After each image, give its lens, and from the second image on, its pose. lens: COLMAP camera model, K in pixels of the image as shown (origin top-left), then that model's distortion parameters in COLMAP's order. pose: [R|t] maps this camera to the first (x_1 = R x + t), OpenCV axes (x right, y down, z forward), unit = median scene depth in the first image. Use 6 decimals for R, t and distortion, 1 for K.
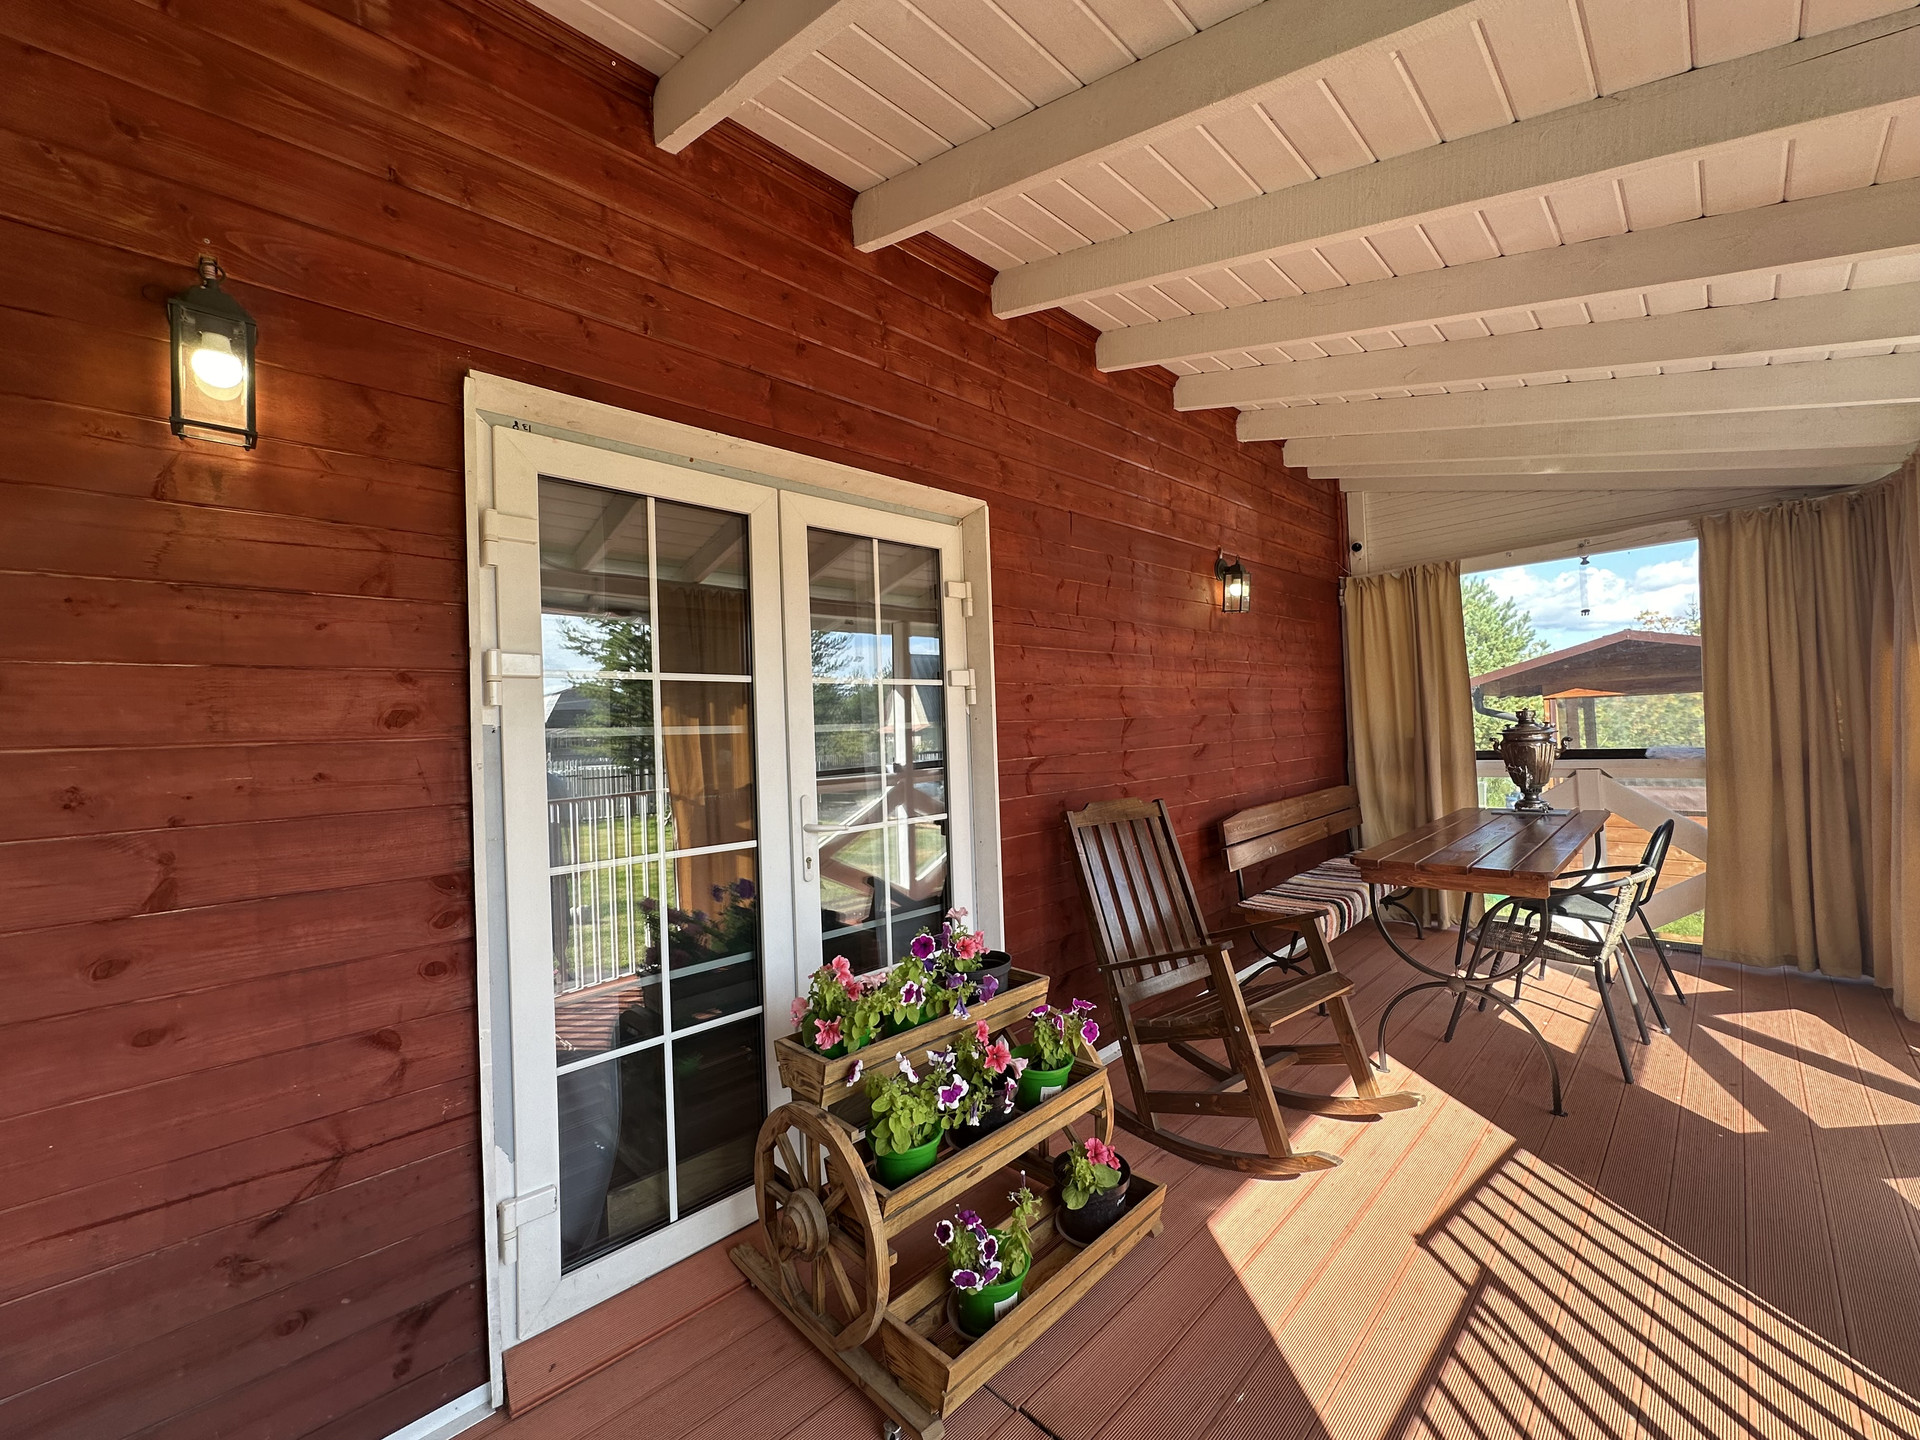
lens RADIAL K [[760.9, 0, 956.2], [0, 760.9, 719.2], [0, 0, 1]] dist [-0.001728, -0.001031]
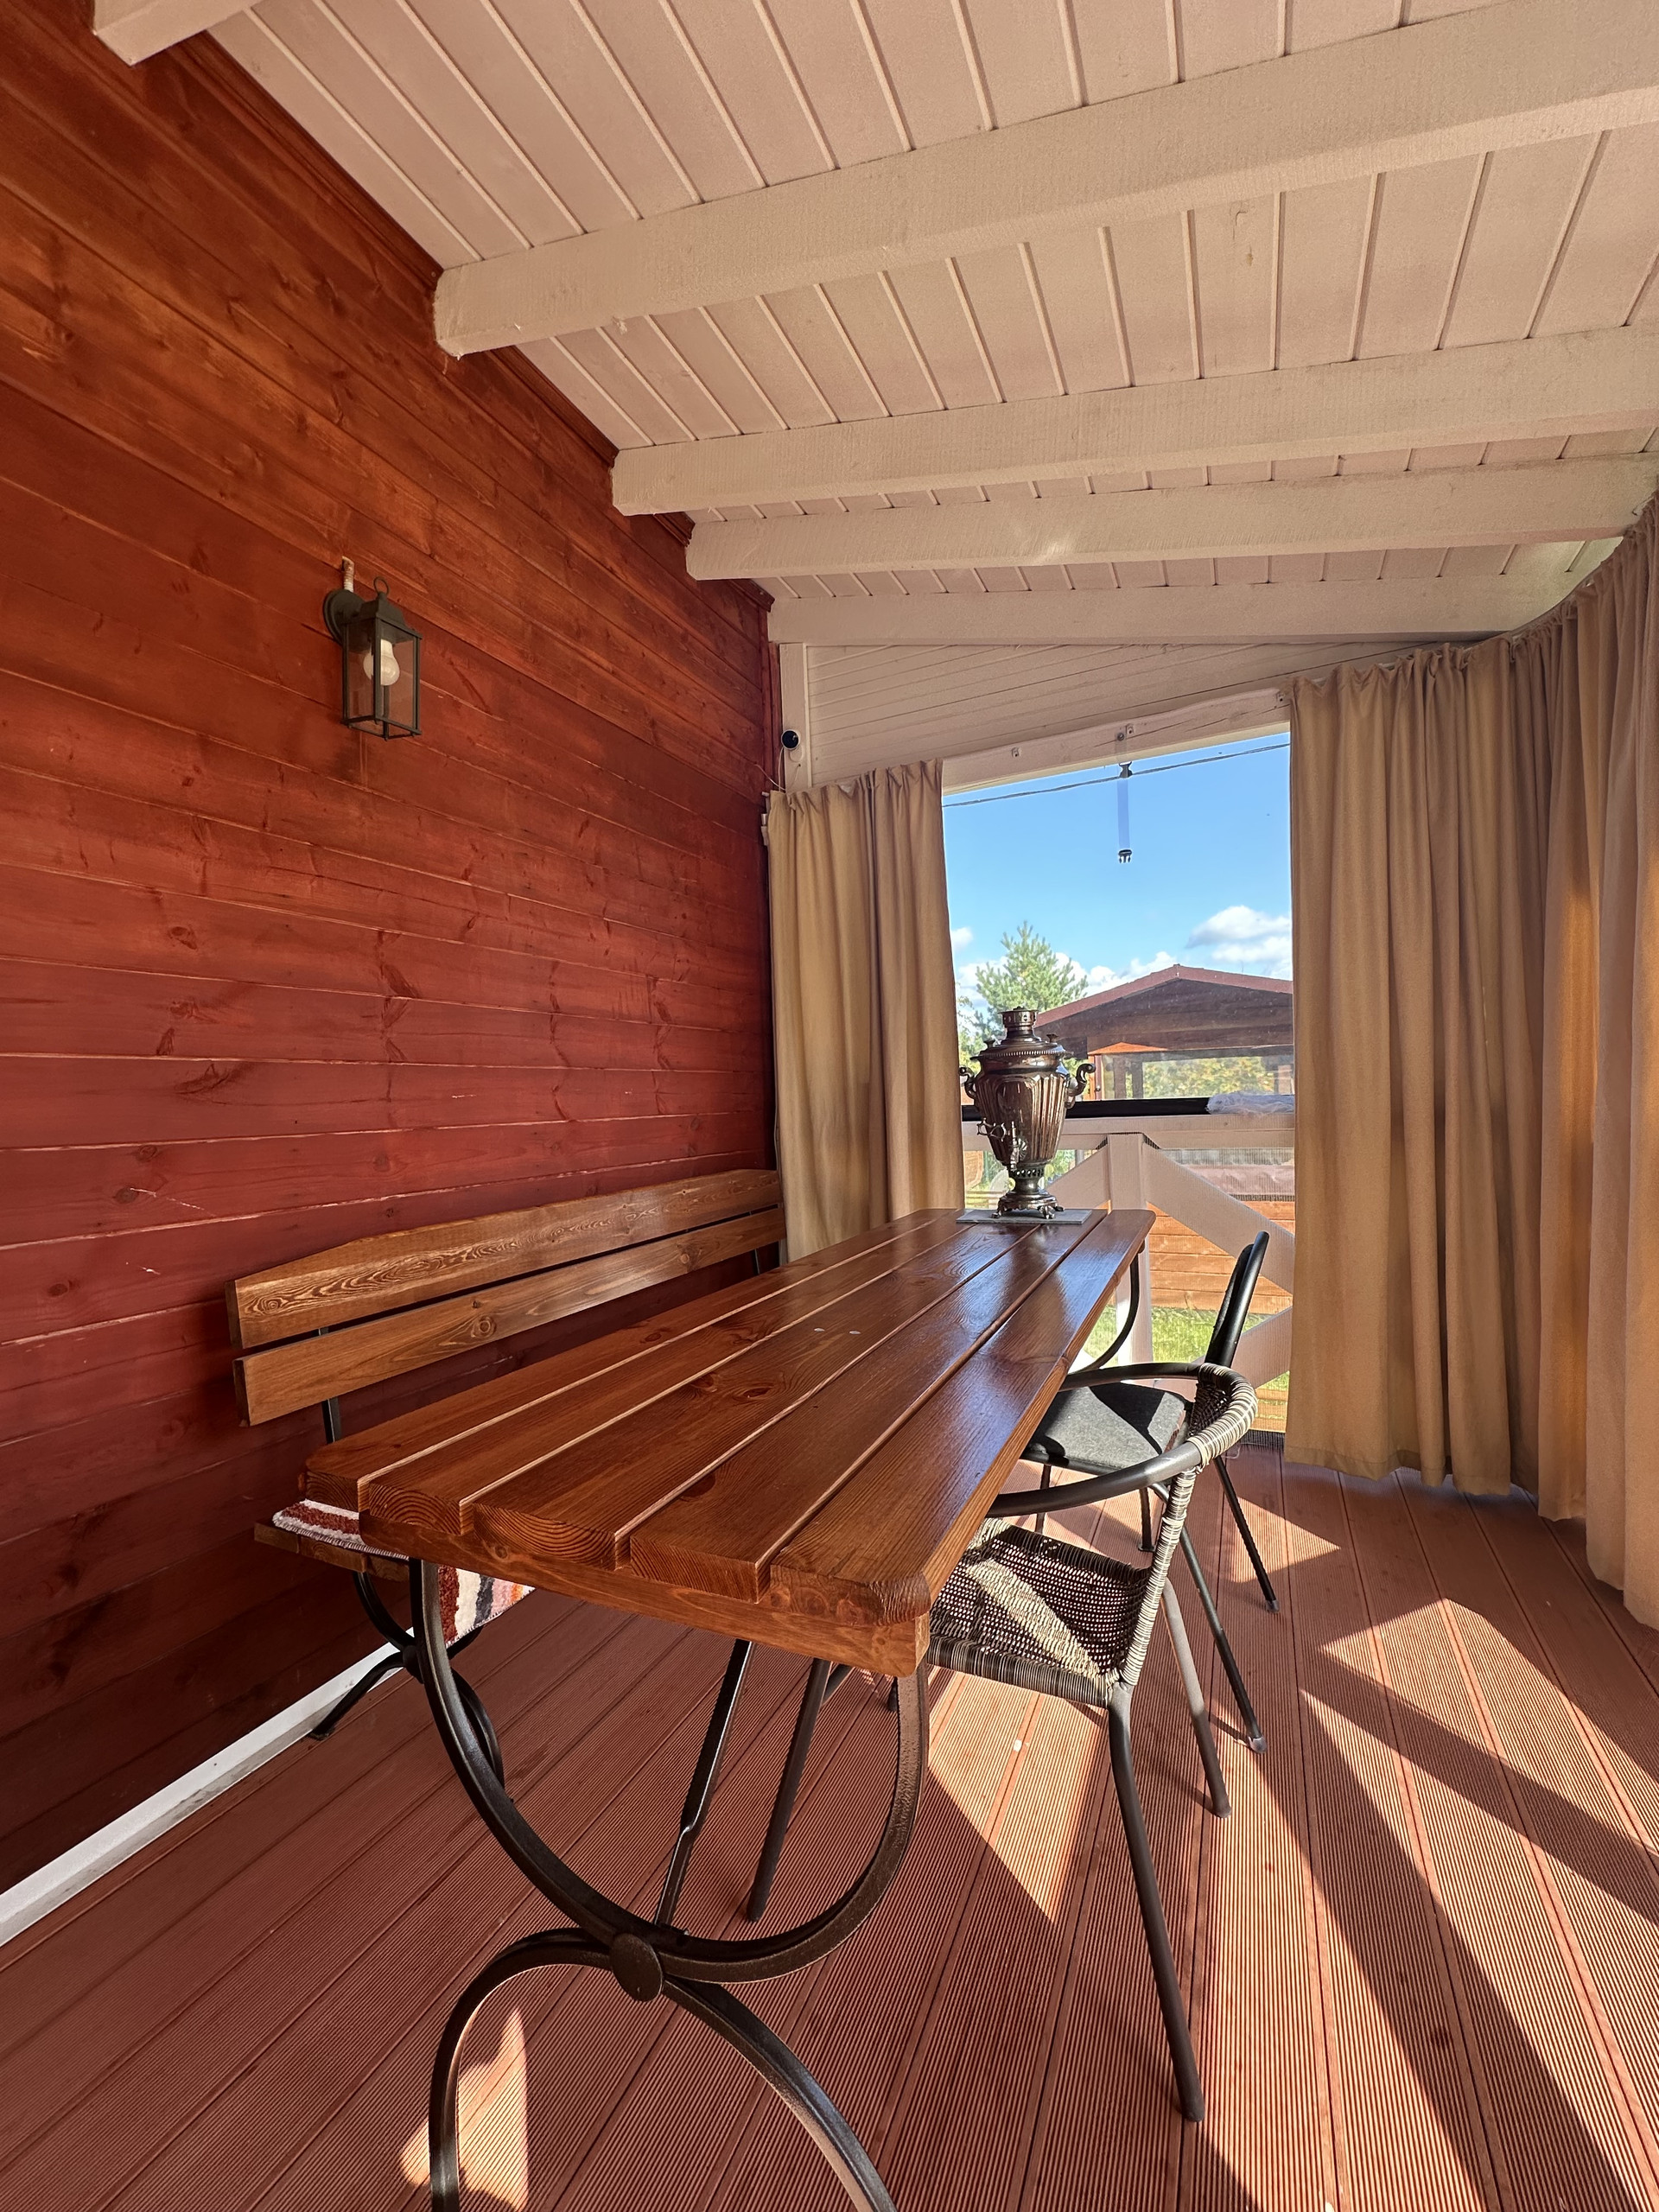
lens RADIAL K [[876.6, 0, 823.7], [0, 876.6, 1109.6], [0, 0, 1]] dist [-0.001728, -0.001031]
pose [[0.939945, 0.007435, 0.341245, 0.542714], [-0.012076, 0.999861, 0.011477, 0.058727], [-0.341113, -0.014908, 0.939904, 0.630318]]
